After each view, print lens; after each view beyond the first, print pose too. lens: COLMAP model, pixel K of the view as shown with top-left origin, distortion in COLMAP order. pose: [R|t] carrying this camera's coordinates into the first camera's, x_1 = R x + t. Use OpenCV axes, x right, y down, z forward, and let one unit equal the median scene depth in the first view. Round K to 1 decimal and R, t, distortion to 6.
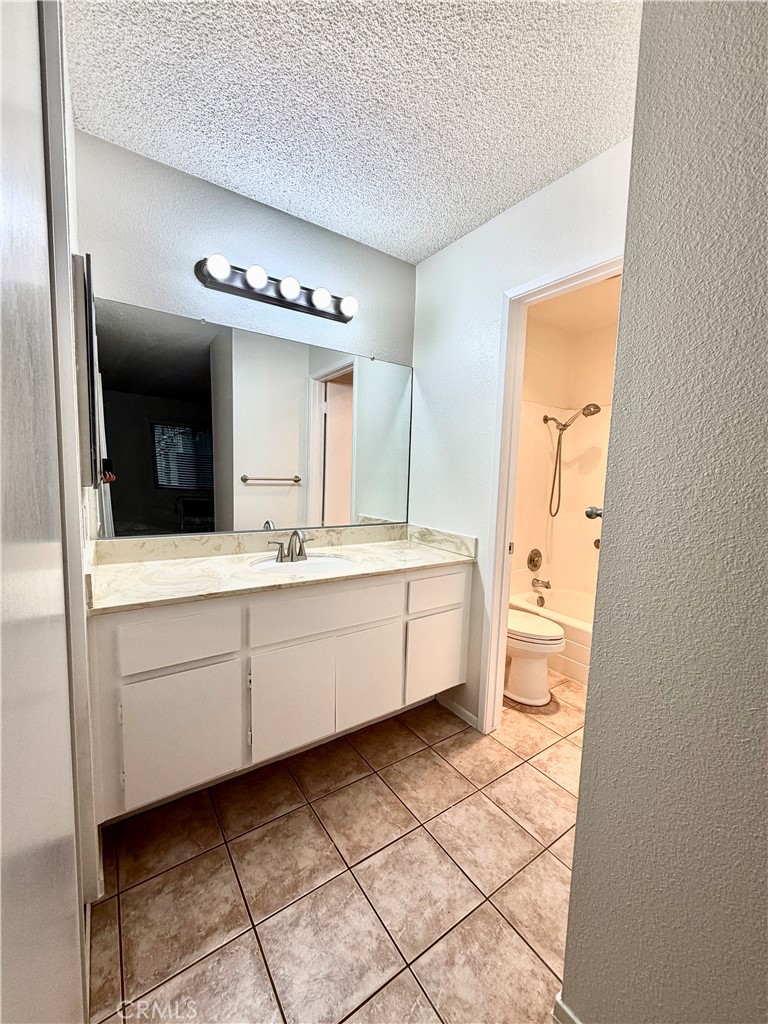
lens RADIAL K [[406.1, 0, 385.6], [0, 406.1, 510.4], [0, 0, 1]] dist [-0.001593, -0.000314]
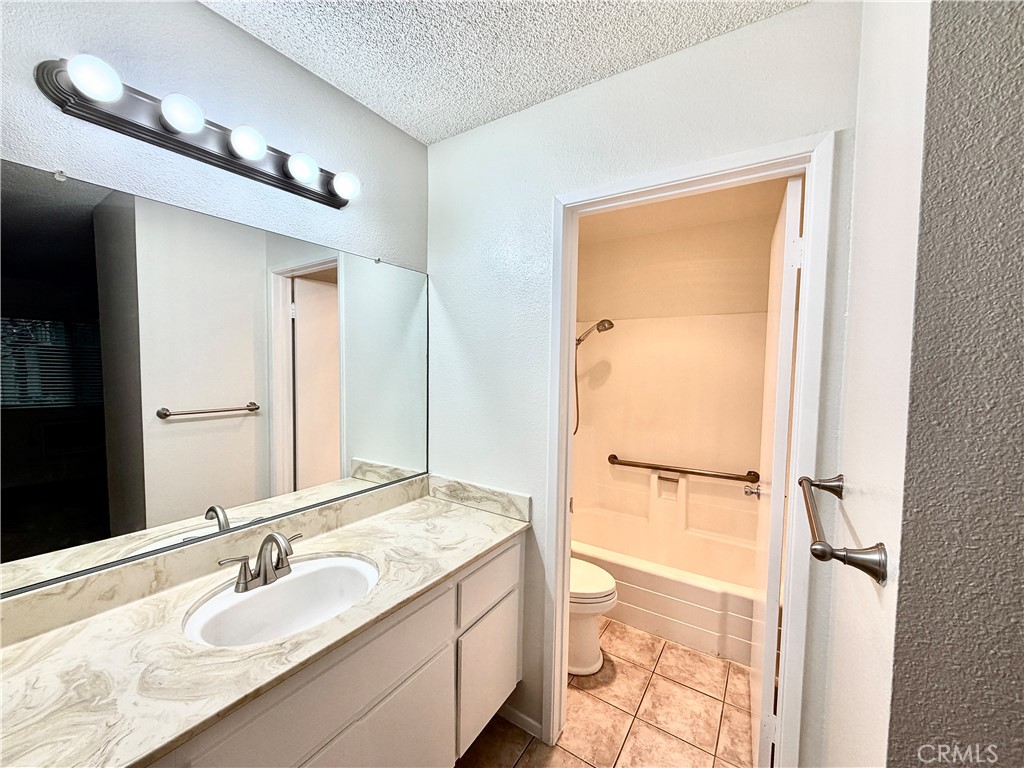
lens RADIAL K [[406.1, 0, 510.7], [0, 406.1, 386.4], [0, 0, 1]] dist [-0.001593, -0.000314]
pose [[0.929949, -0.036901, 0.365833, -0.088482], [0.049344, 0.998476, -0.024716, -0.122396], [-0.364364, 0.041036, 0.930352, 0.251751]]
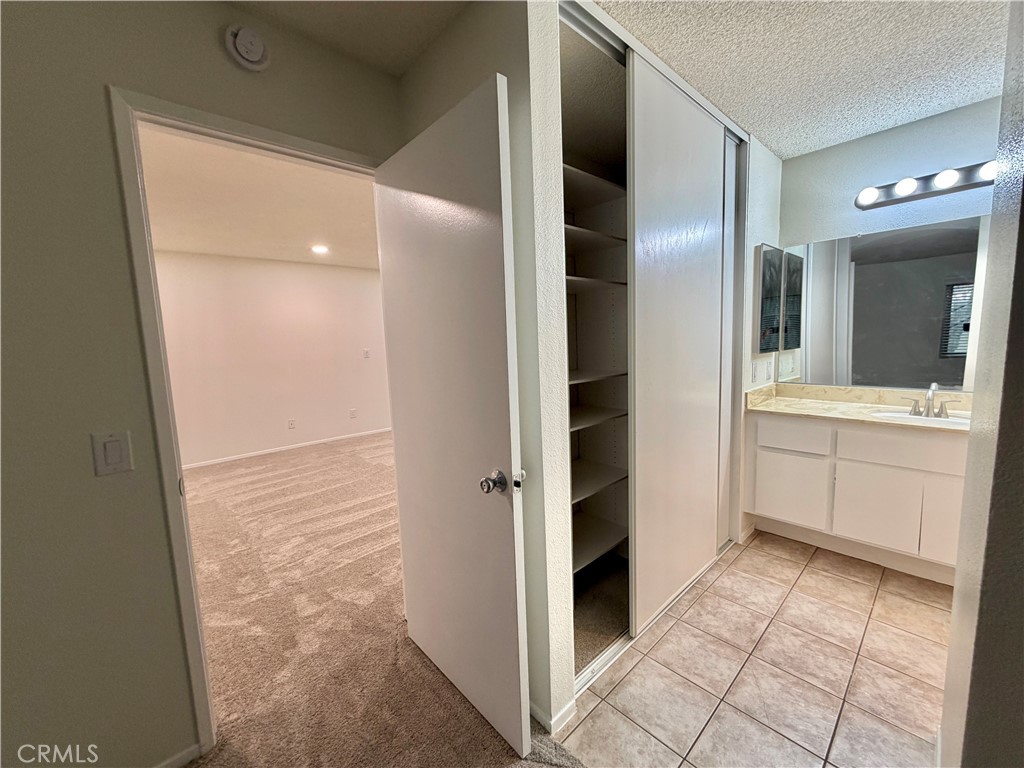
lens RADIAL K [[406.1, 0, 510.7], [0, 406.1, 386.4], [0, 0, 1]] dist [-0.001593, -0.000314]
pose [[0.128420, 0.075477, -0.988843, 0.670557], [-0.052553, 0.996217, 0.069215, 0.020054], [0.990326, 0.043078, 0.131901, -0.295012]]
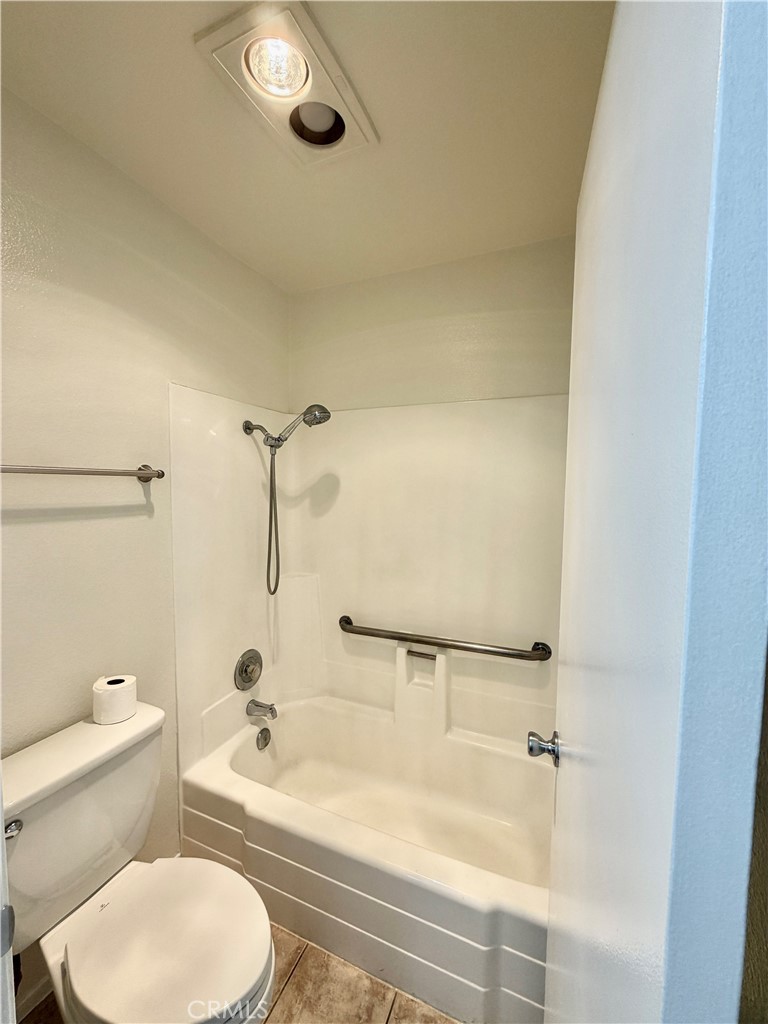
lens RADIAL K [[405.7, 0, 384.0], [0, 405.7, 512.0], [0, 0, 1]] dist [0.001939, -0.000070]
pose [[0.850994, -0.059931, 0.521745, 0.374862], [0.067436, 0.997713, 0.004612, -0.140668], [-0.520828, 0.031260, 0.853089, 0.614489]]
